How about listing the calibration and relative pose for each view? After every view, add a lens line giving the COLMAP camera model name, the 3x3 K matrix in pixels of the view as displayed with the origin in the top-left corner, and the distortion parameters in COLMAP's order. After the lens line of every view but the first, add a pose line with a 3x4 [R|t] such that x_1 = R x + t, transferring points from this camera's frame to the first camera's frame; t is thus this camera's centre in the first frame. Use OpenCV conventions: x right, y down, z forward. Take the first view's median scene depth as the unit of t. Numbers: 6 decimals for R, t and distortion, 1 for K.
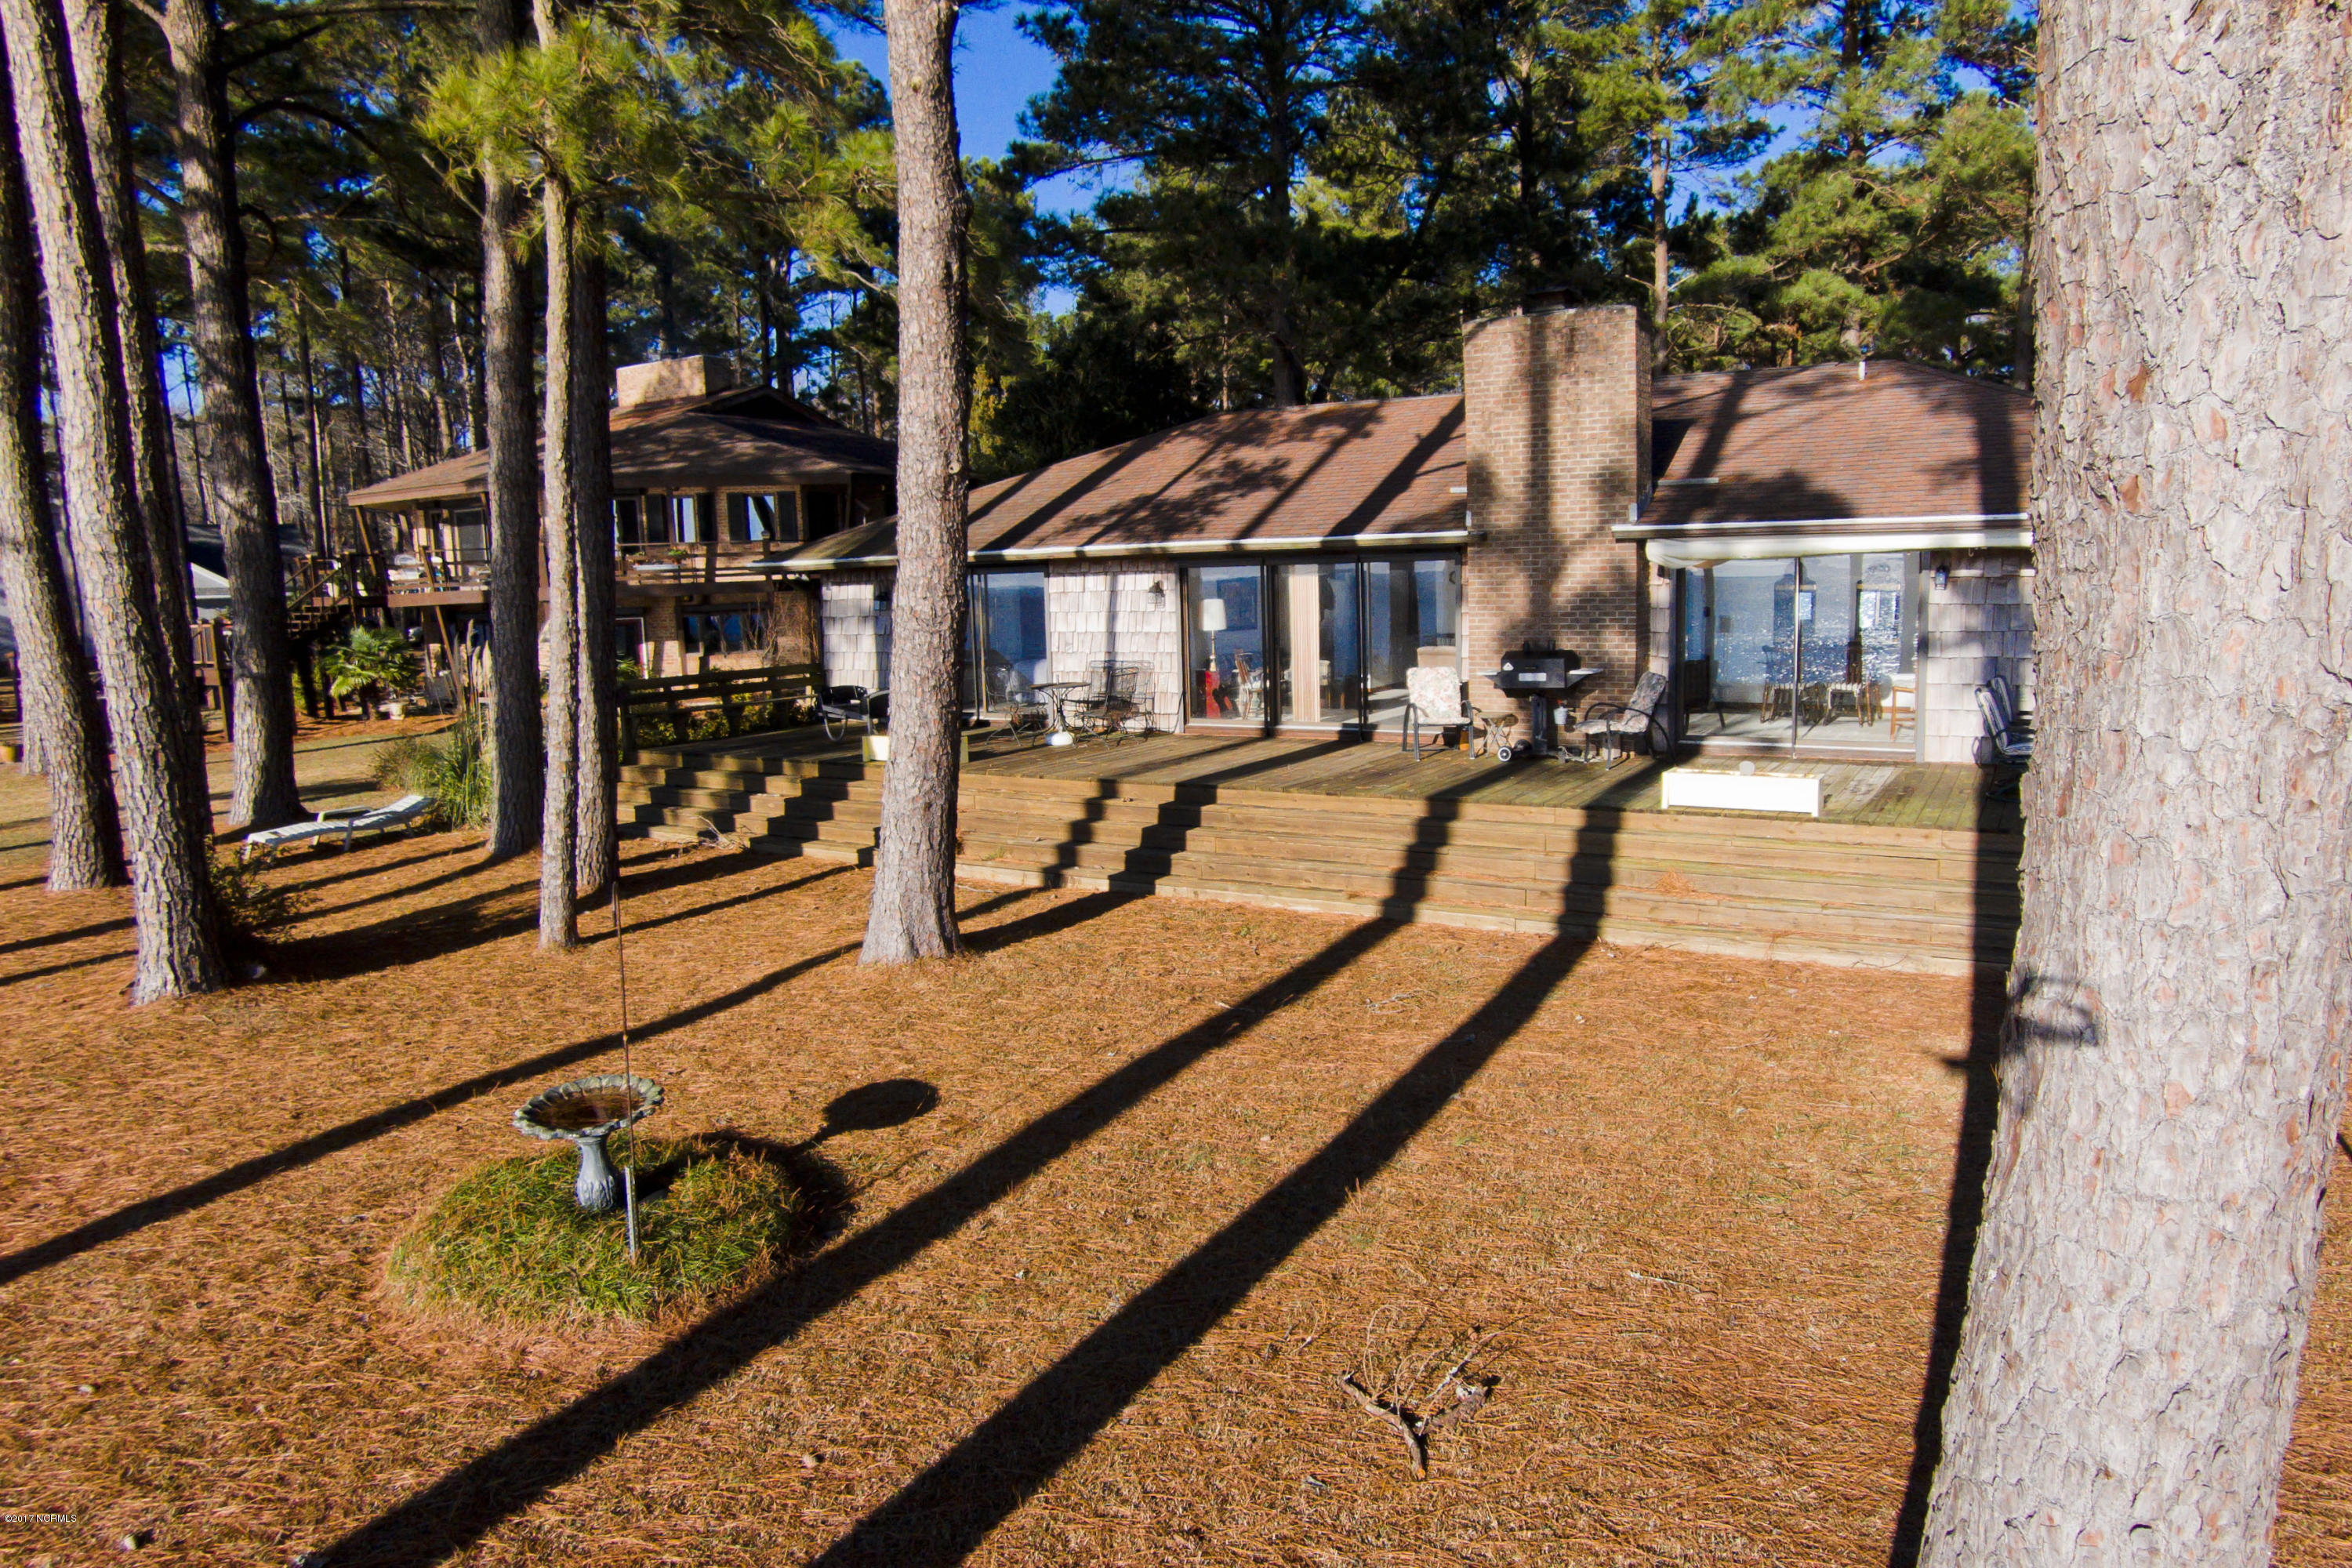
lens RADIAL K [[1567.0, 0, 1304.0], [0, 1567.0, 824.3], [0, 0, 1]] dist [-0.090869, 0.005904]
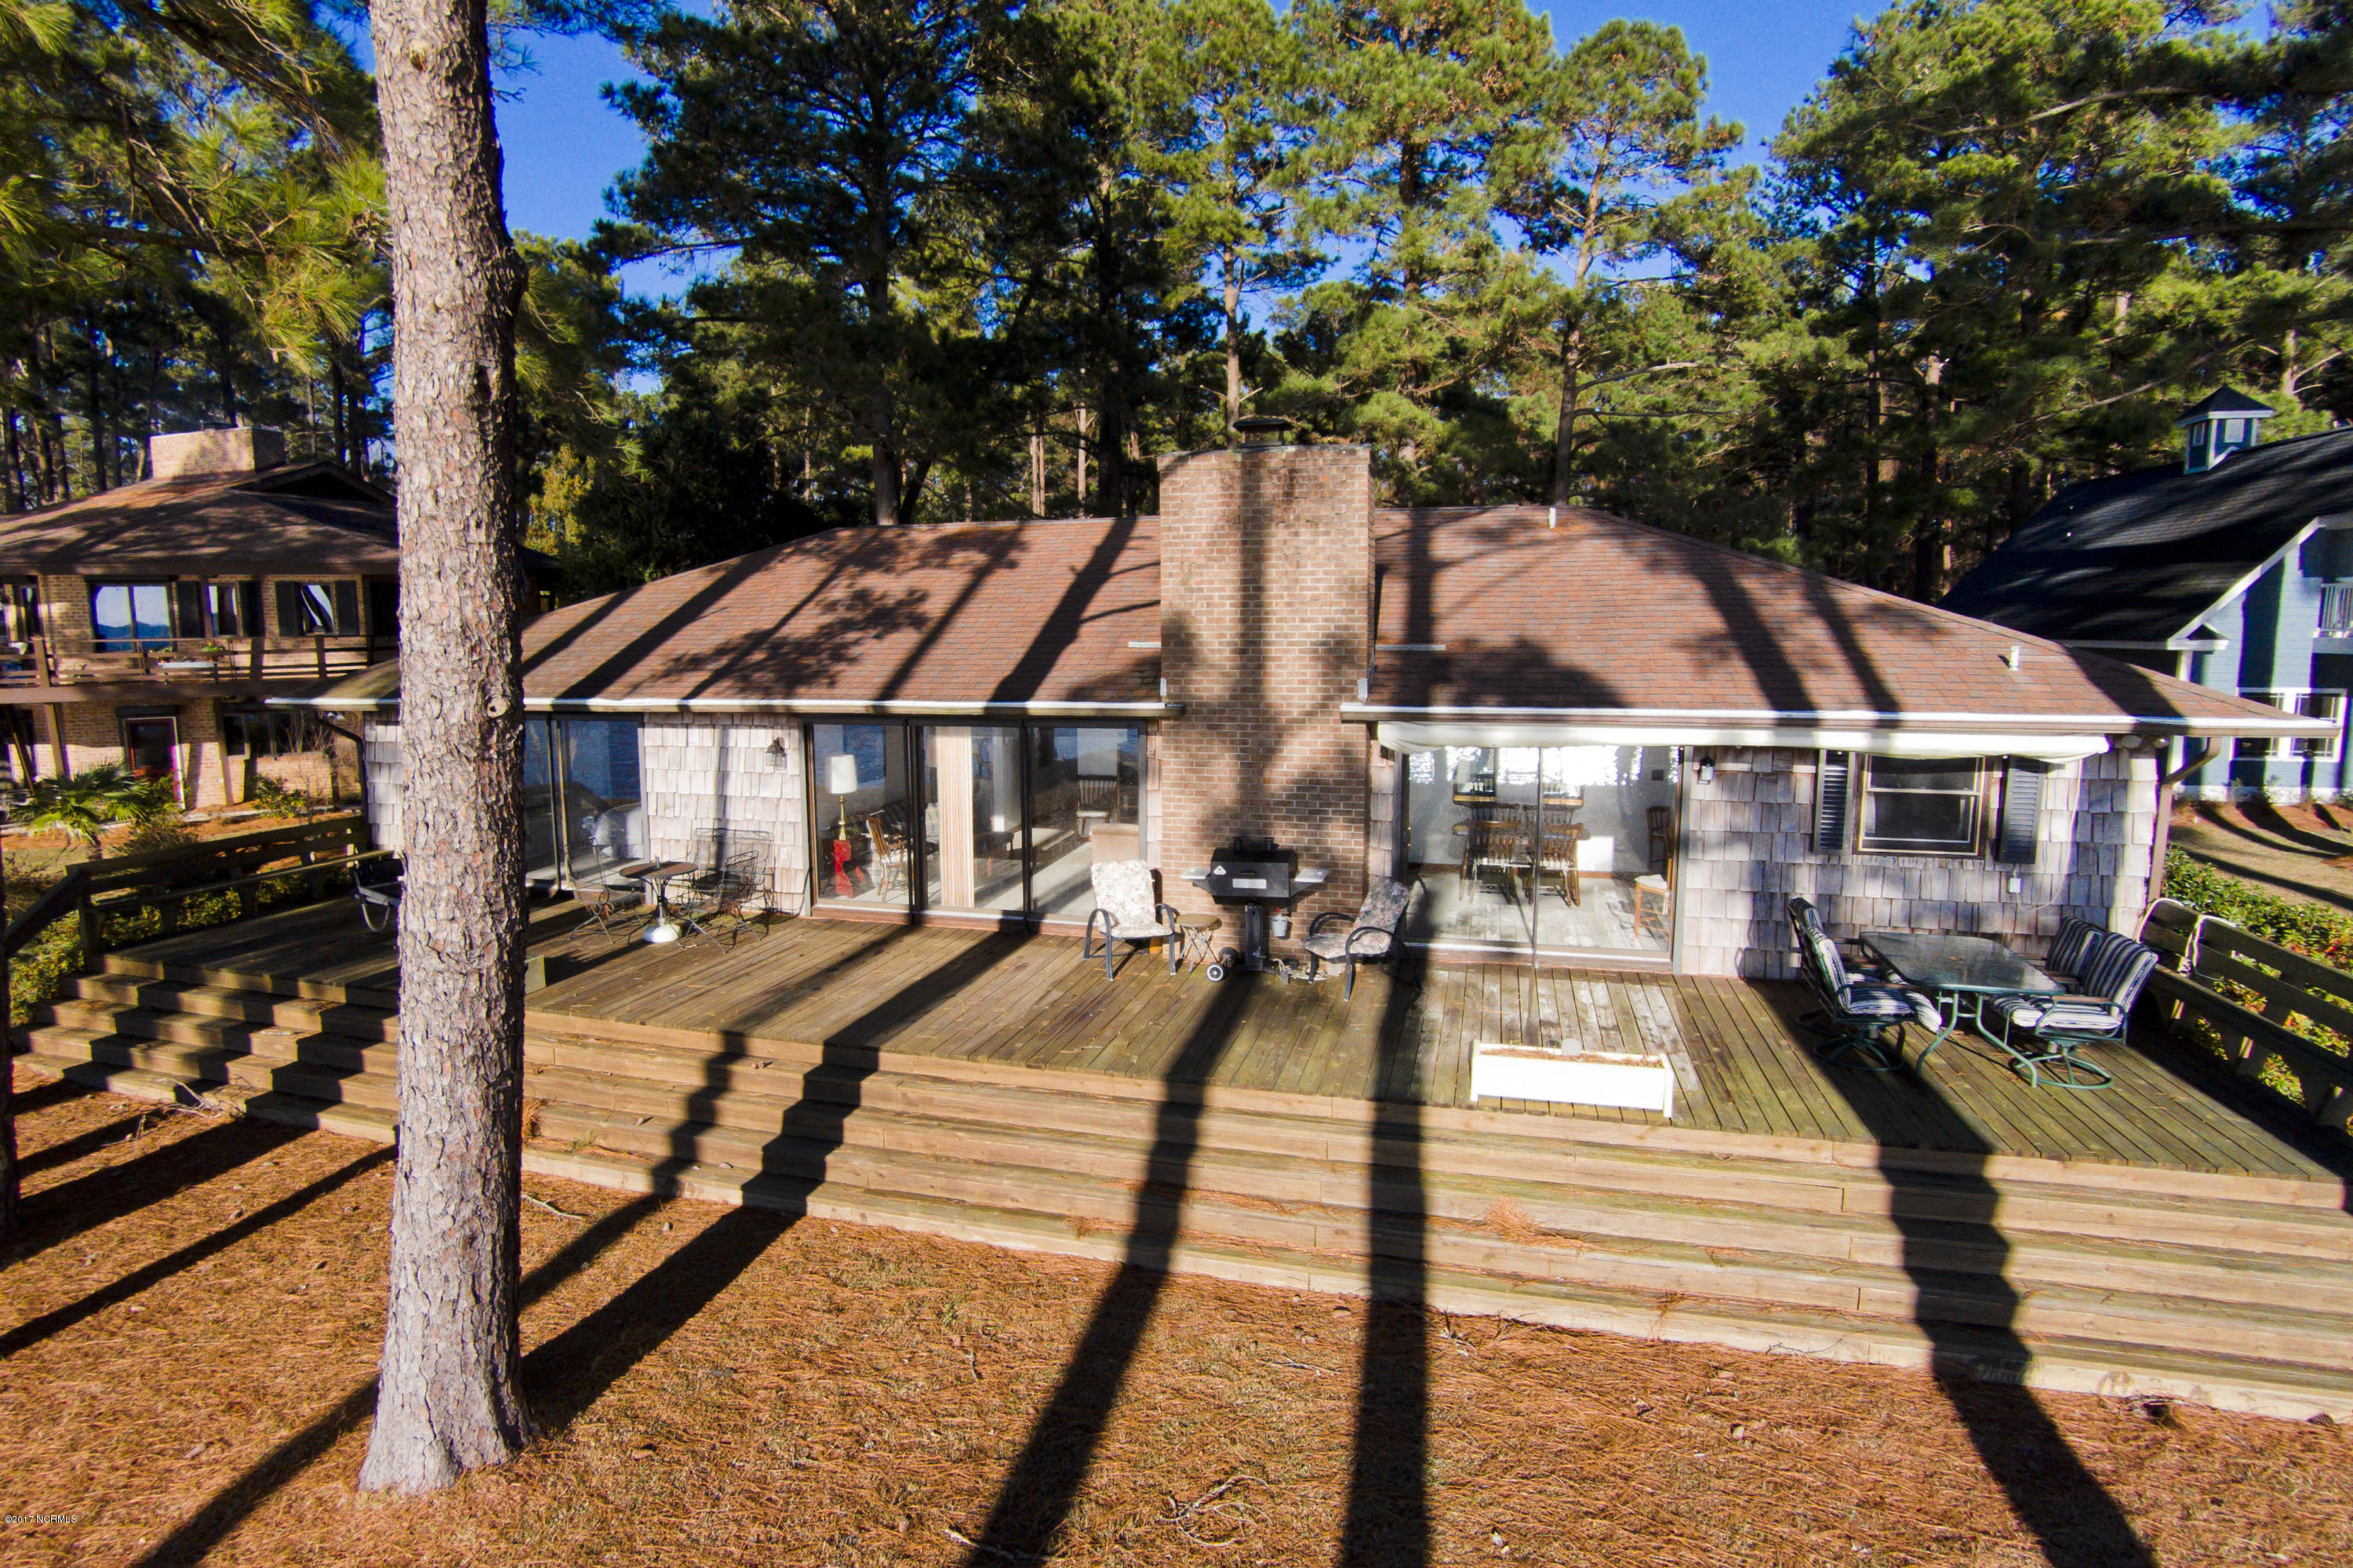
lens RADIAL K [[1319.6, 0, 1148.1], [0, 1319.6, 820.3], [0, 0, 1]] dist [-0.103947, 0.045355]
pose [[0.977040, -0.012641, 0.212683, -0.047946], [0.014343, 0.999876, -0.006464, -0.101264], [-0.212575, 0.009366, 0.977100, 0.258216]]
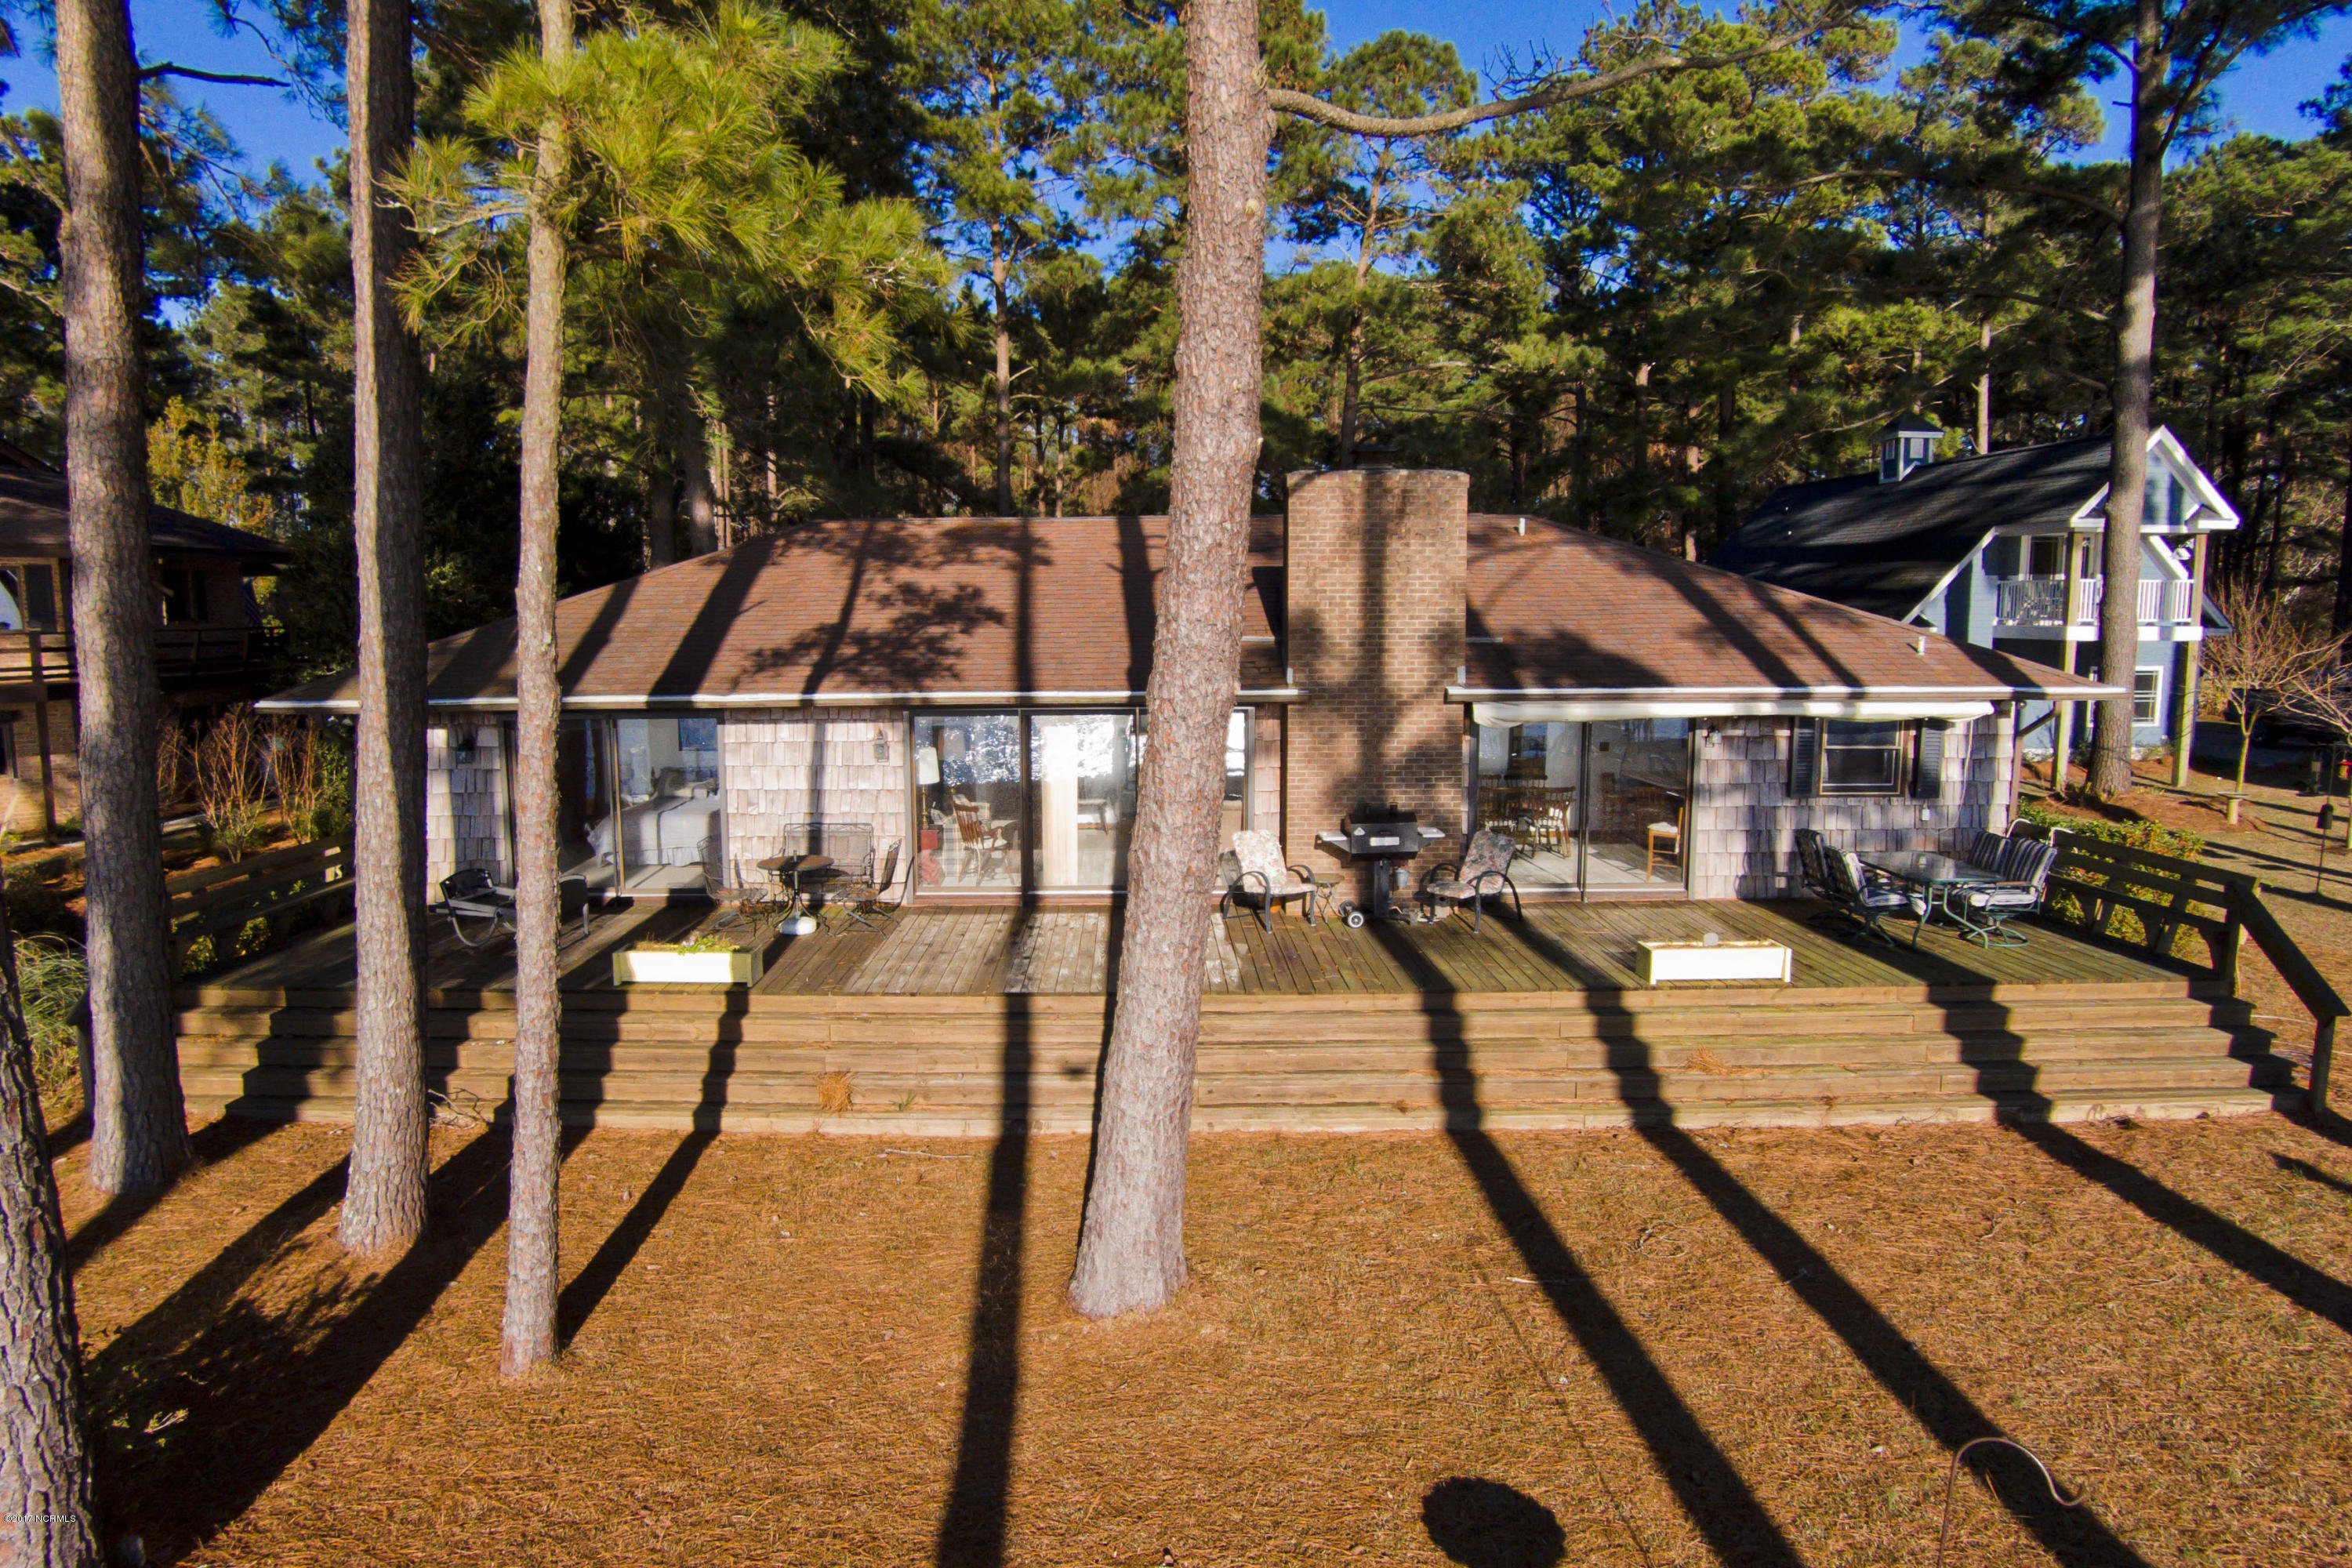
lens RADIAL K [[1513.5, 0, 1183.5], [0, 1513.5, 833.8], [0, 0, 1]] dist [-0.112771, 0.045506]
pose [[0.864062, -0.053781, 0.500505, -0.361366], [0.059966, 0.998193, 0.003735, -0.089676], [-0.499802, 0.026786, 0.865726, 0.192121]]
